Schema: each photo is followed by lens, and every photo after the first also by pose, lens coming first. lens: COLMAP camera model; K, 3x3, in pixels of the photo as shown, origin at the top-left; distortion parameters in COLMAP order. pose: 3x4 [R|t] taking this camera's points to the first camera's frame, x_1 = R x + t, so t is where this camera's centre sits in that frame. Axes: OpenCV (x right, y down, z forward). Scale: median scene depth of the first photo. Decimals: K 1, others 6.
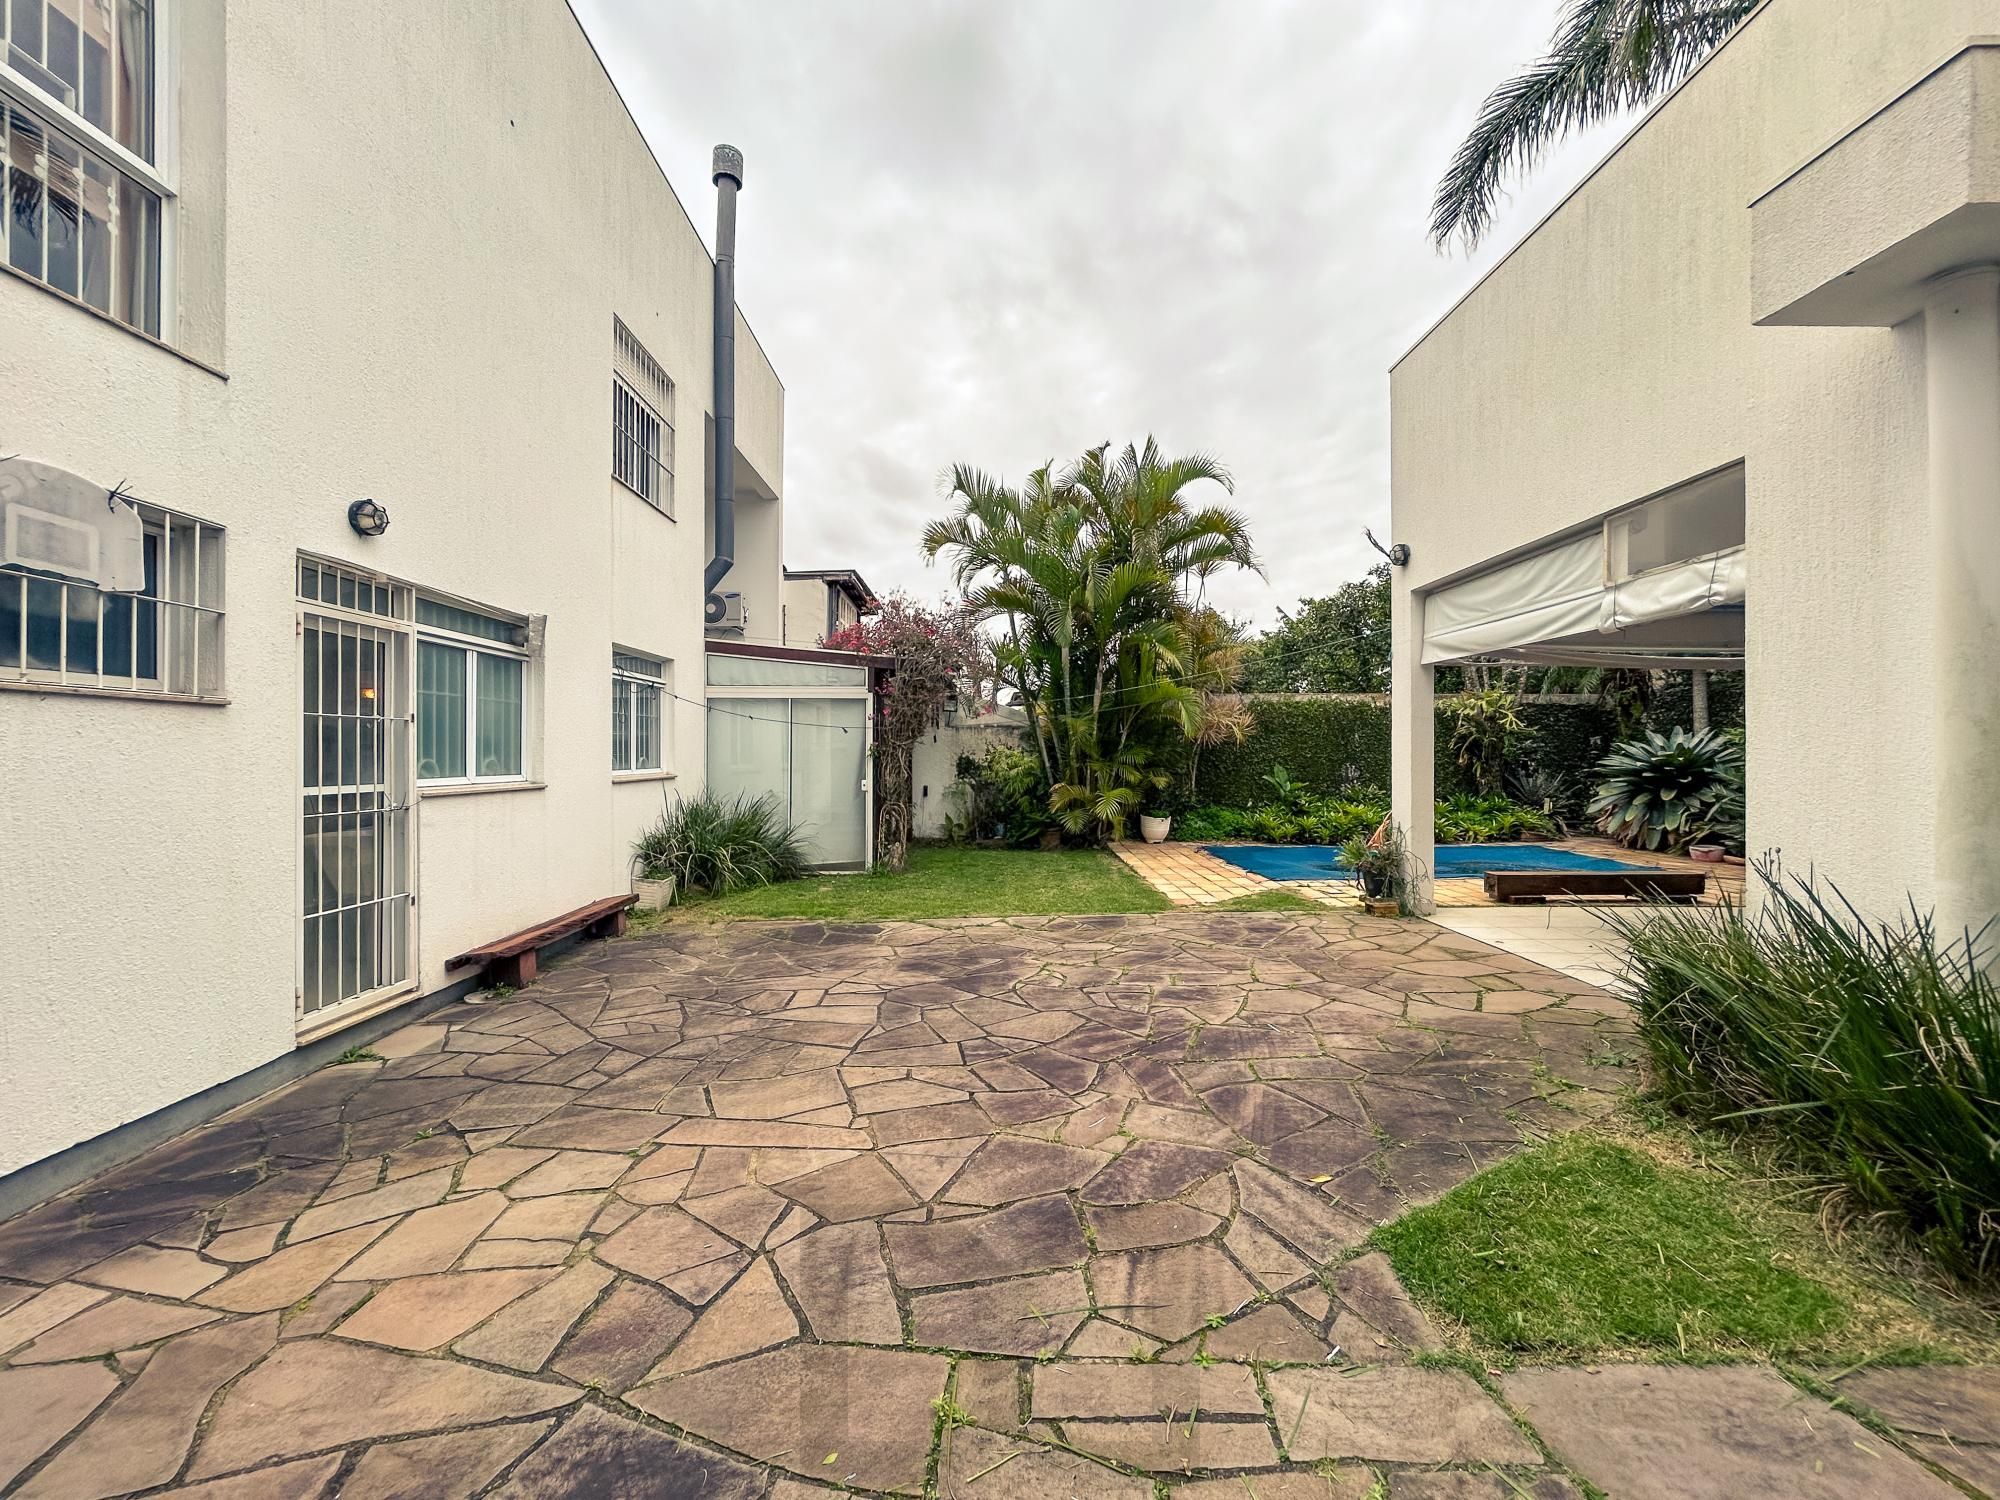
lens RADIAL K [[802.5, 0, 991.6], [0, 802.5, 749.5], [0, 0, 1]] dist [-0.000653, 0.000288]
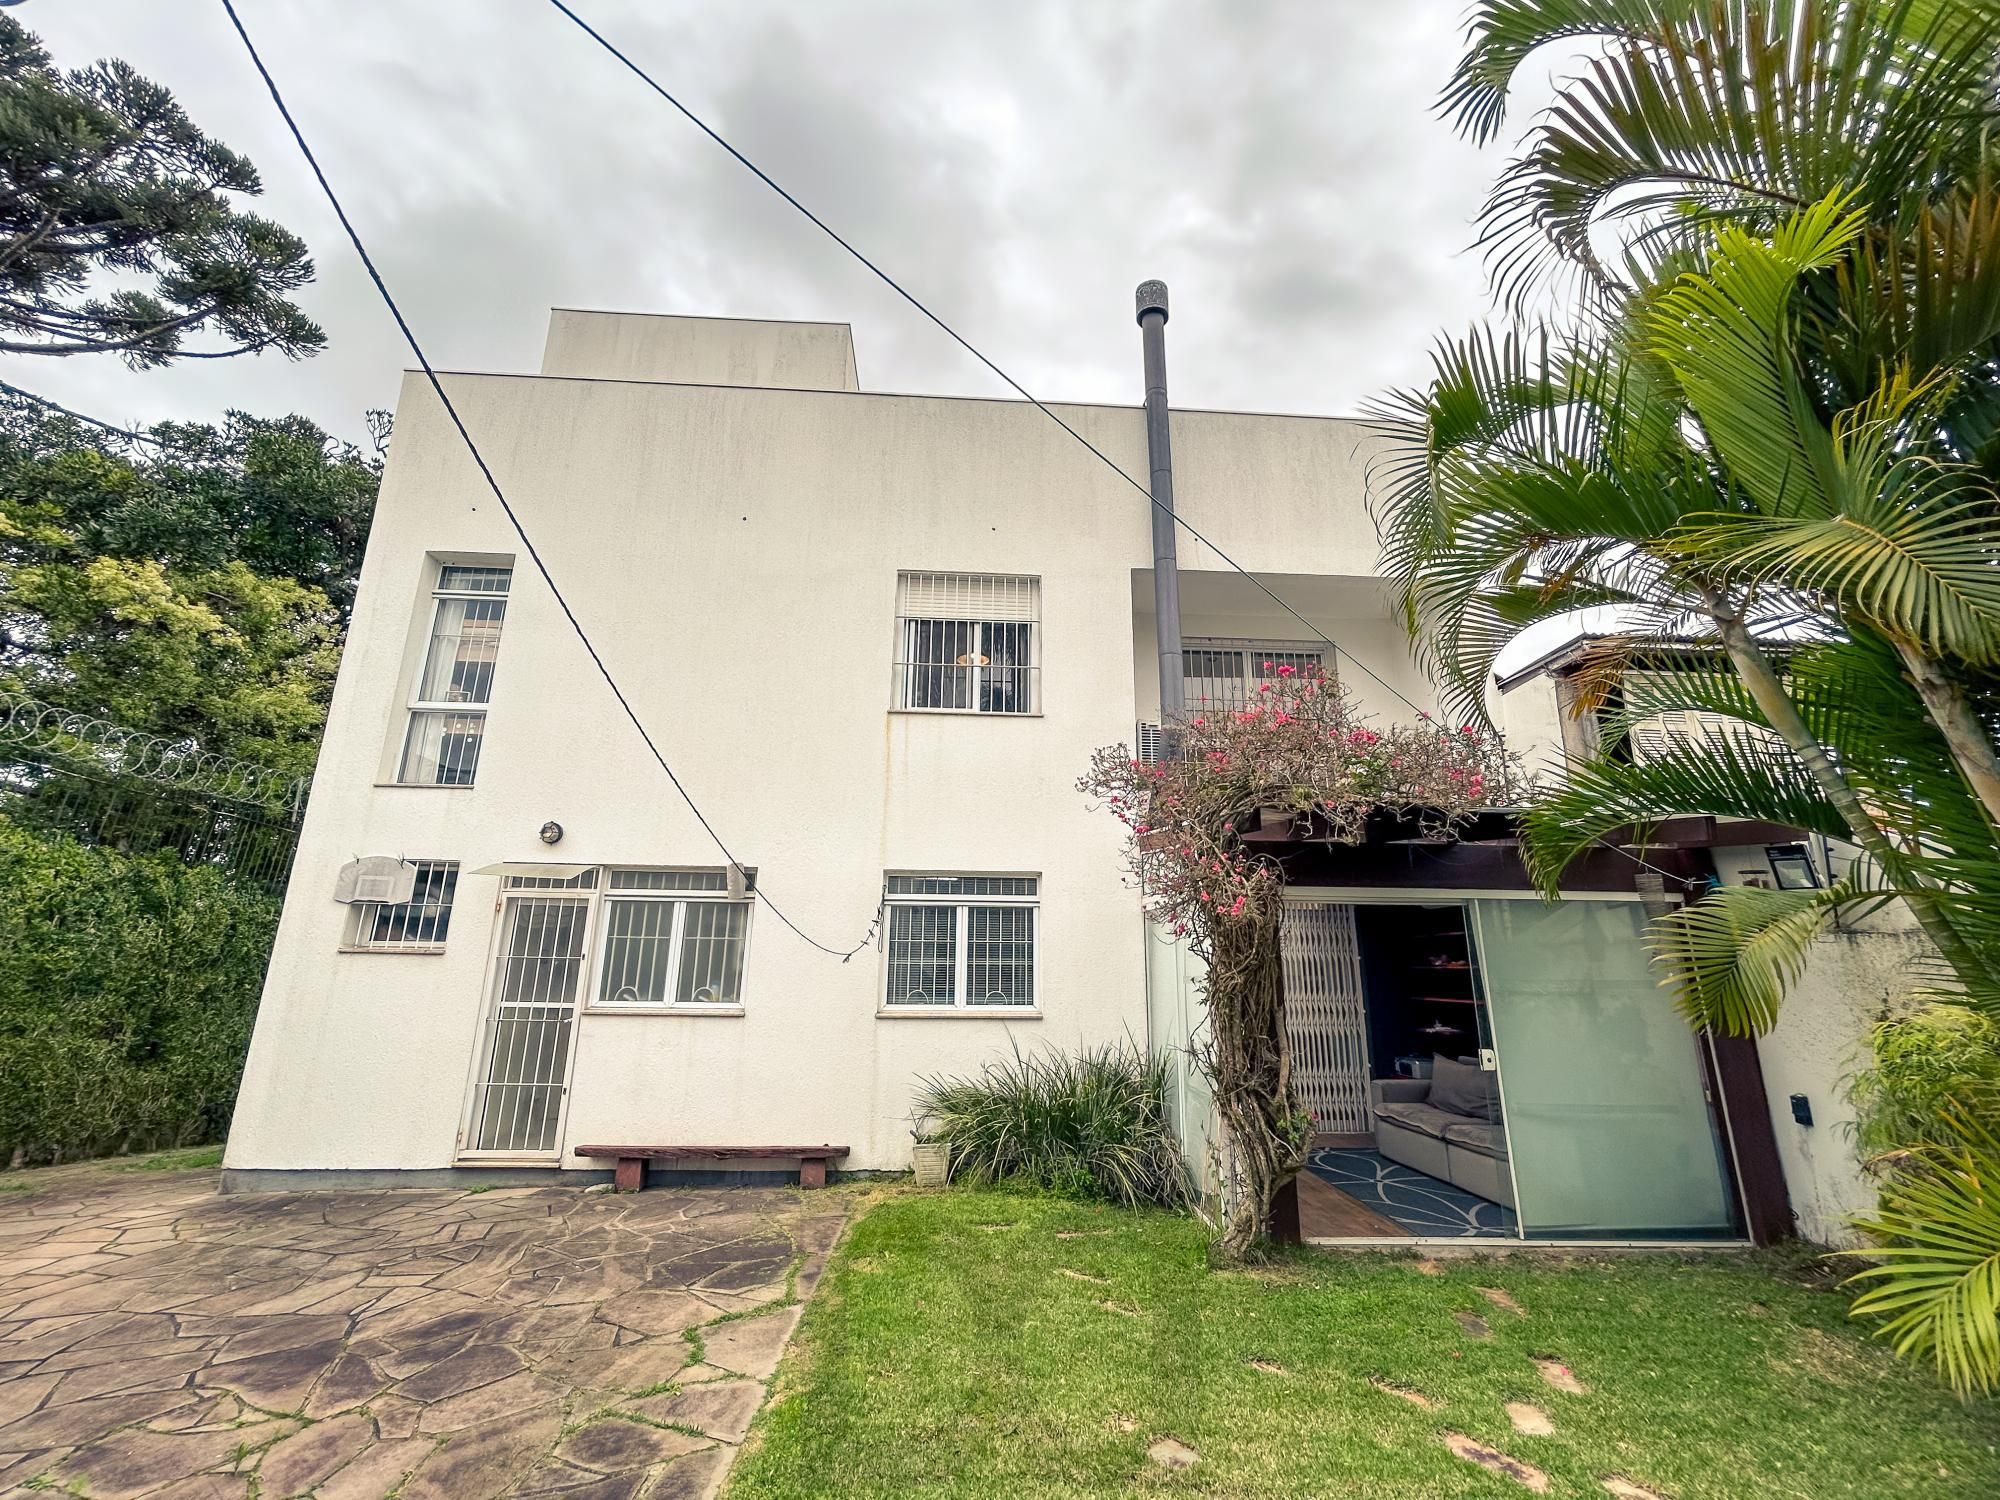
lens RADIAL K [[811.3, 0, 959.3], [0, 811.3, 740.0], [0, 0, 1]] dist [-0.002260, 0.000023]
pose [[0.064927, -0.263095, -0.962583, 0.844813], [-0.008269, 0.964443, -0.264161, -0.035096], [0.997856, 0.025111, 0.060442, 1.570556]]
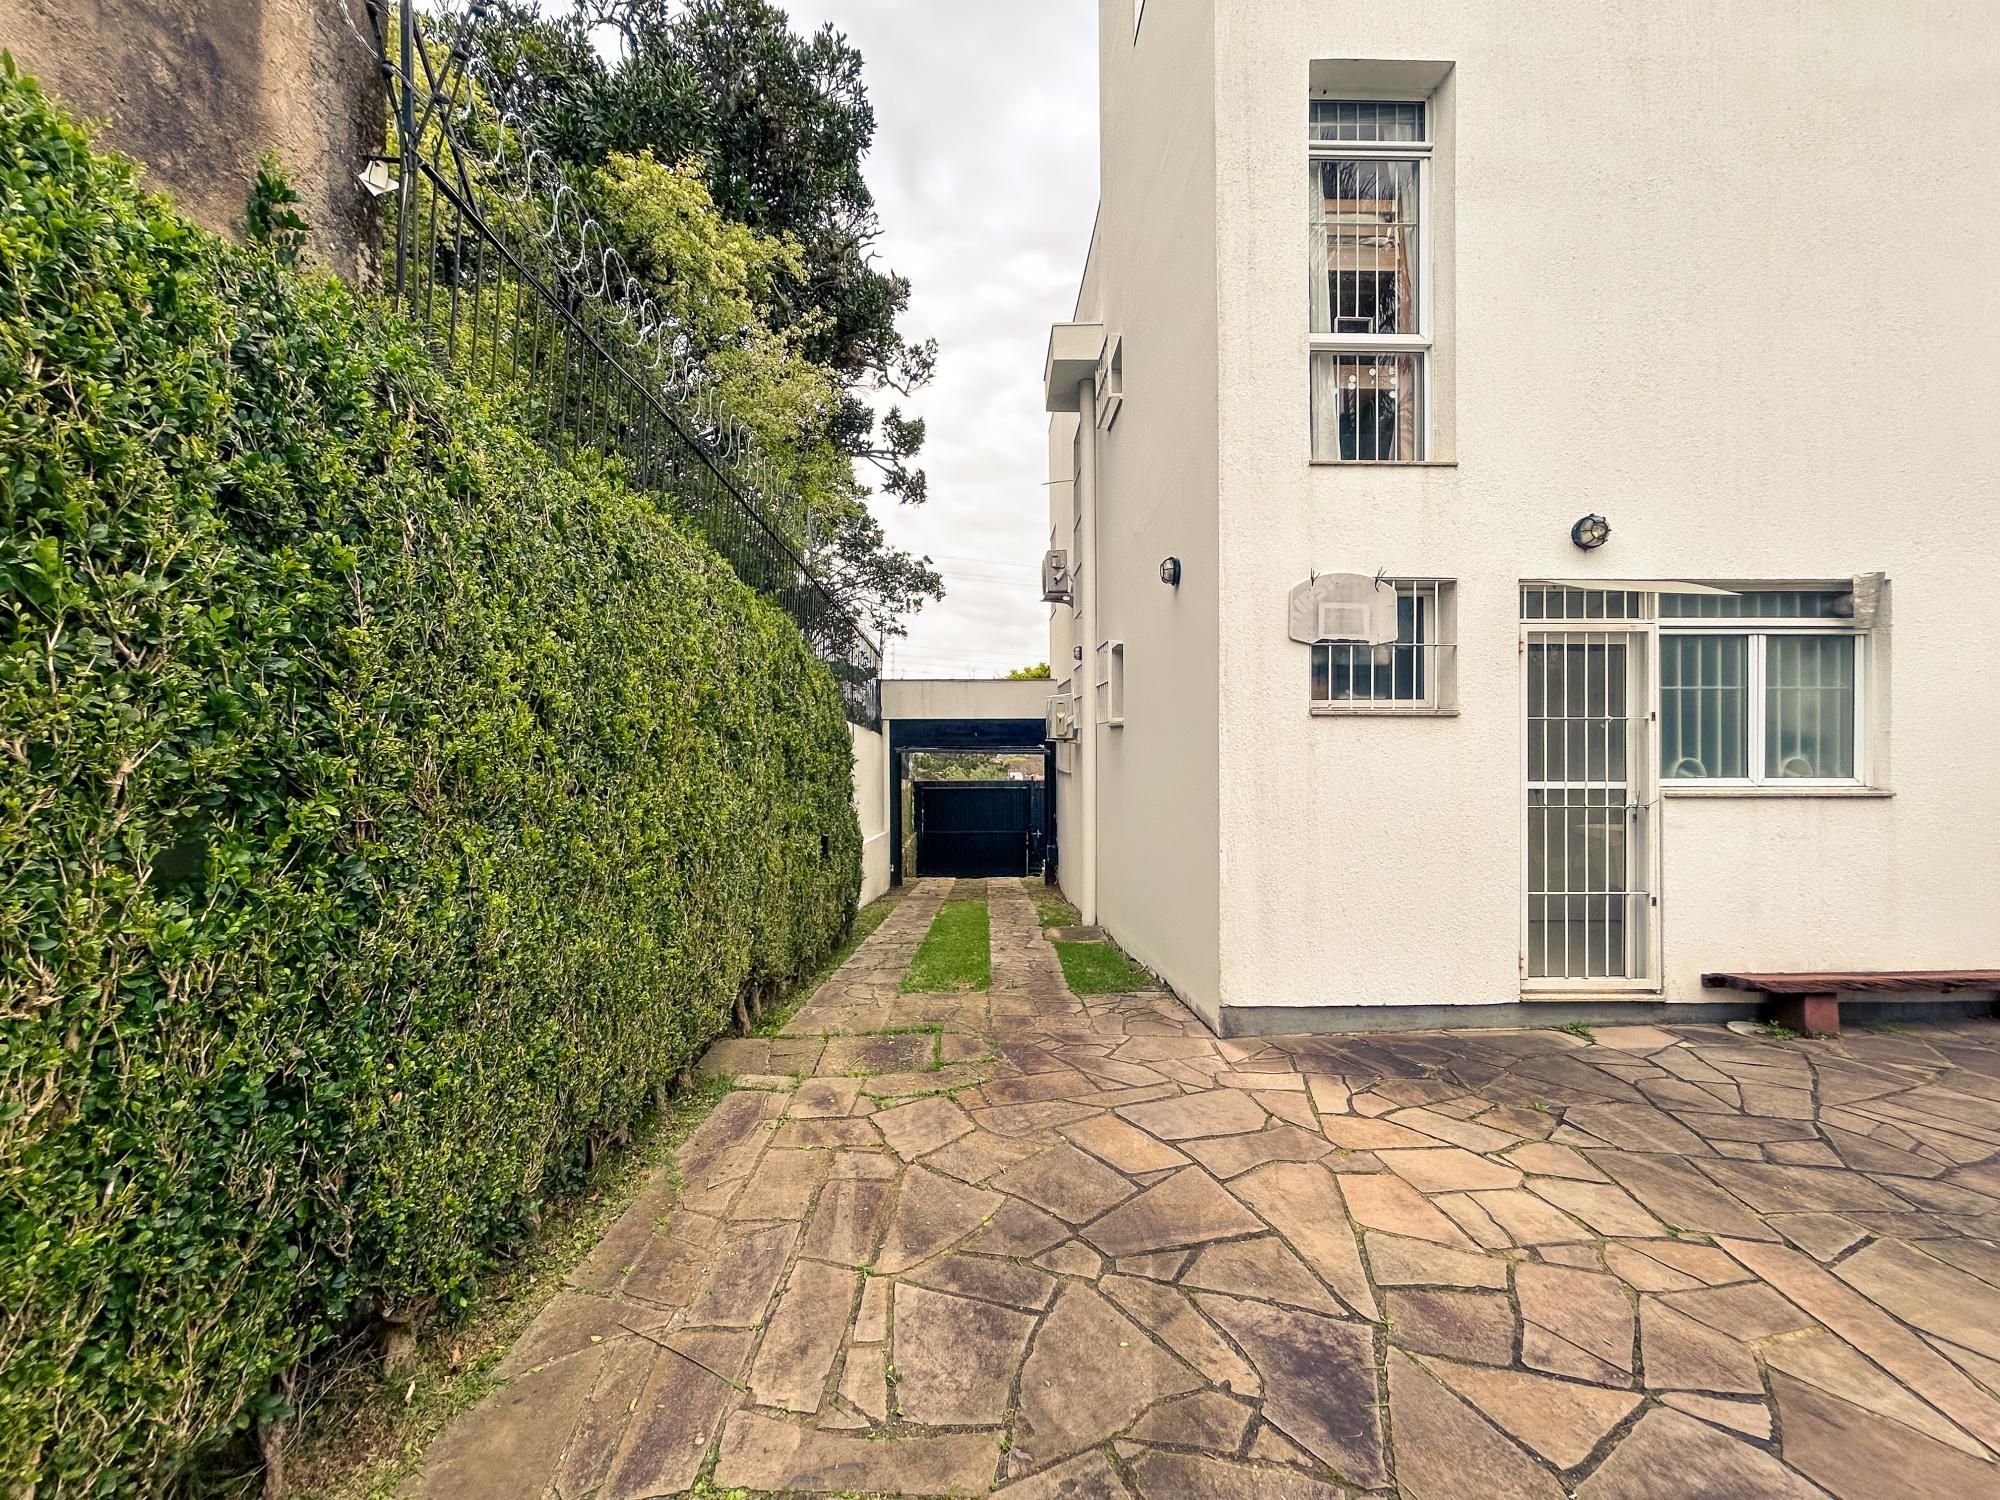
lens RADIAL K [[805.8, 0, 1001.8], [0, 805.8, 745.4], [0, 0, 1]] dist [-0.001596, 0.000785]
pose [[0.019558, 0.001048, -0.999808, 0.249884], [0.007349, 0.999972, 0.001192, -0.010409], [0.999782, -0.007371, 0.019549, 0.176446]]
